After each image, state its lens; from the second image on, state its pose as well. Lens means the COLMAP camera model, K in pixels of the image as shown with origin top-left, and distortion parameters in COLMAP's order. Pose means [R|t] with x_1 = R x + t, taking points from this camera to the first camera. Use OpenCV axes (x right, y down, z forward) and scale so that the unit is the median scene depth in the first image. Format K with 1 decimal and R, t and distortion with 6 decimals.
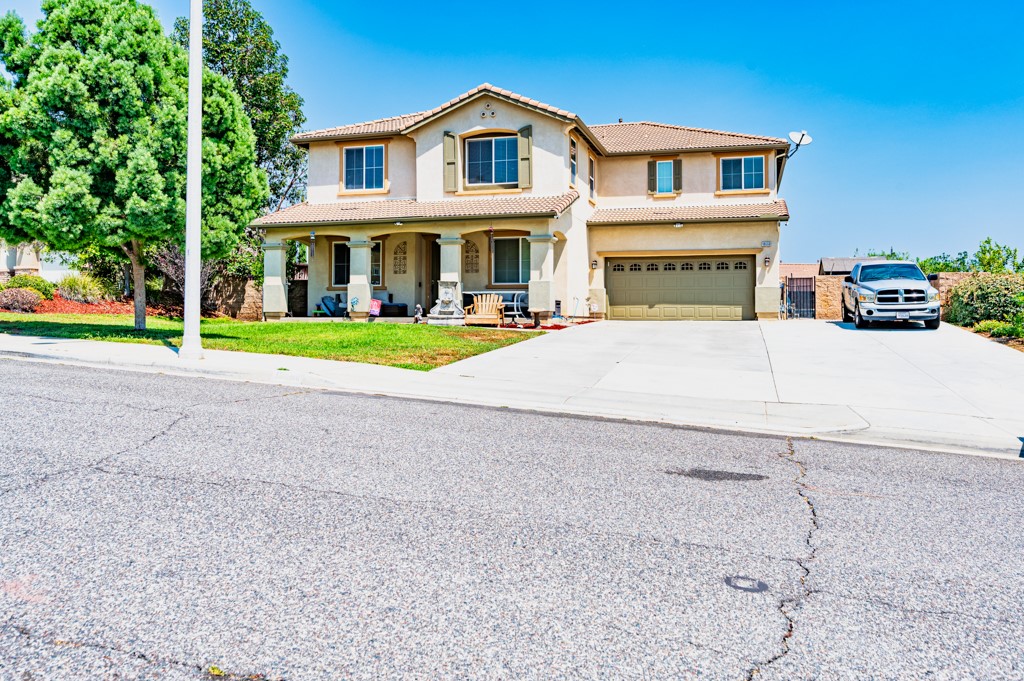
lens RADIAL K [[785.9, 0, 507.4], [0, 785.9, 311.6], [0, 0, 1]] dist [-0.003419, 0.049888]
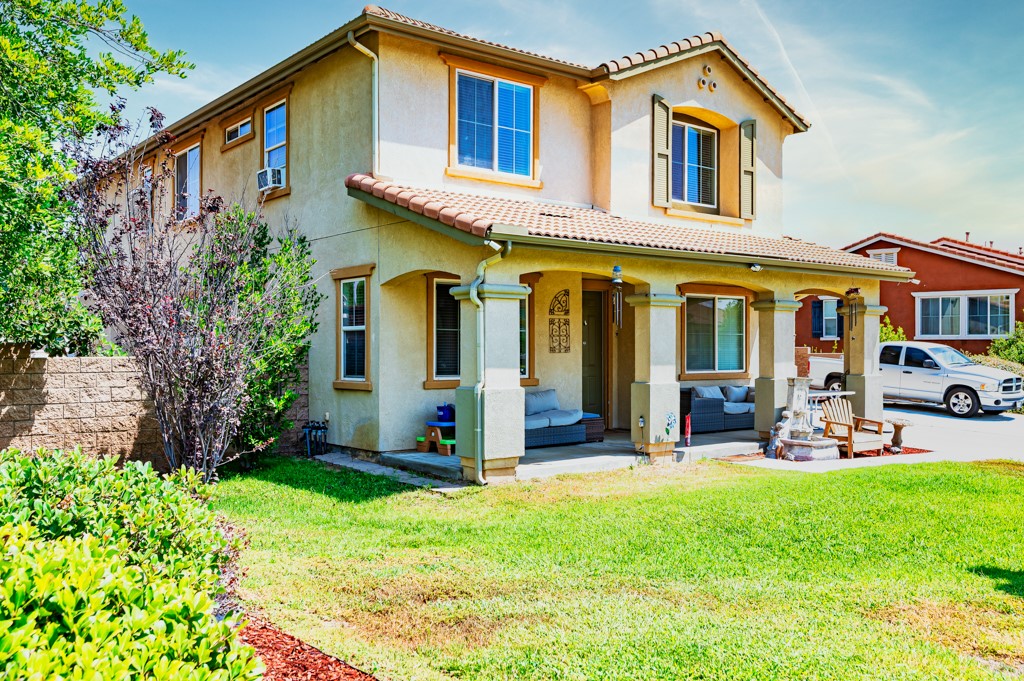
lens RADIAL K [[910.3, 0, 511.7], [0, 910.3, 357.2], [0, 0, 1]] dist [0.003016, 0.003385]
pose [[0.572788, -0.007463, 0.819670, -0.671524], [-0.002686, 0.999936, 0.010981, -0.054945], [-0.819699, -0.008492, 0.572731, 0.735079]]
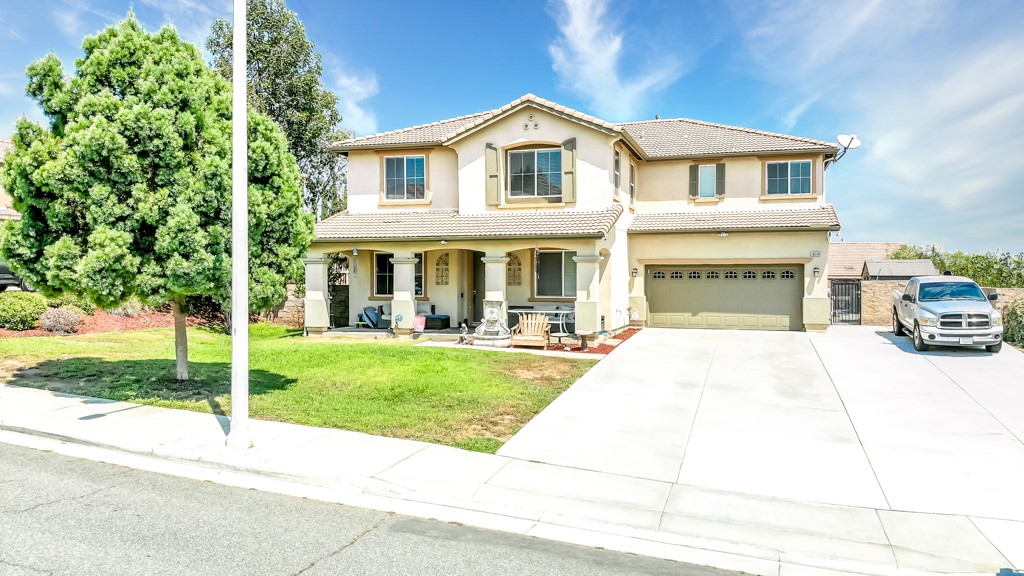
lens RADIAL K [[740.9, 0, 512.0], [0, 740.9, 288.0], [0, 0, 1]] dist [0.165480, -0.343517]
pose [[0.999808, -0.001228, -0.019550, -0.030900], [0.001659, 0.999756, 0.022042, -0.069029], [0.019518, -0.022070, 0.999566, 0.060192]]
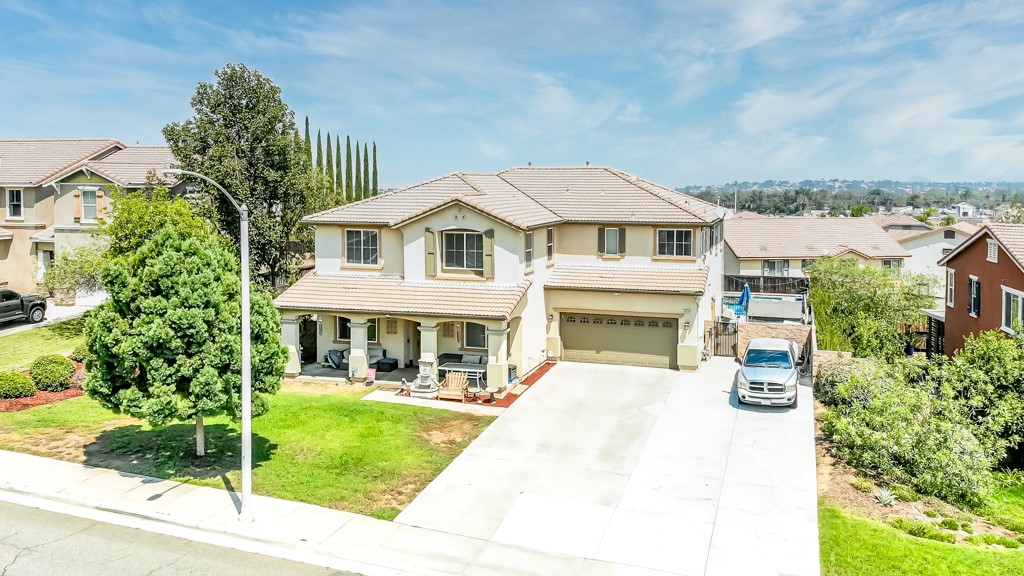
lens RADIAL K [[860.9, 0, 526.5], [0, 860.9, 249.9], [0, 0, 1]] dist [0.217278, -0.281752]
pose [[0.999943, 0.003763, -0.010009, 0.096521], [-0.002884, 0.996254, 0.086431, -0.320311], [0.010297, -0.086397, 0.996208, -0.382841]]
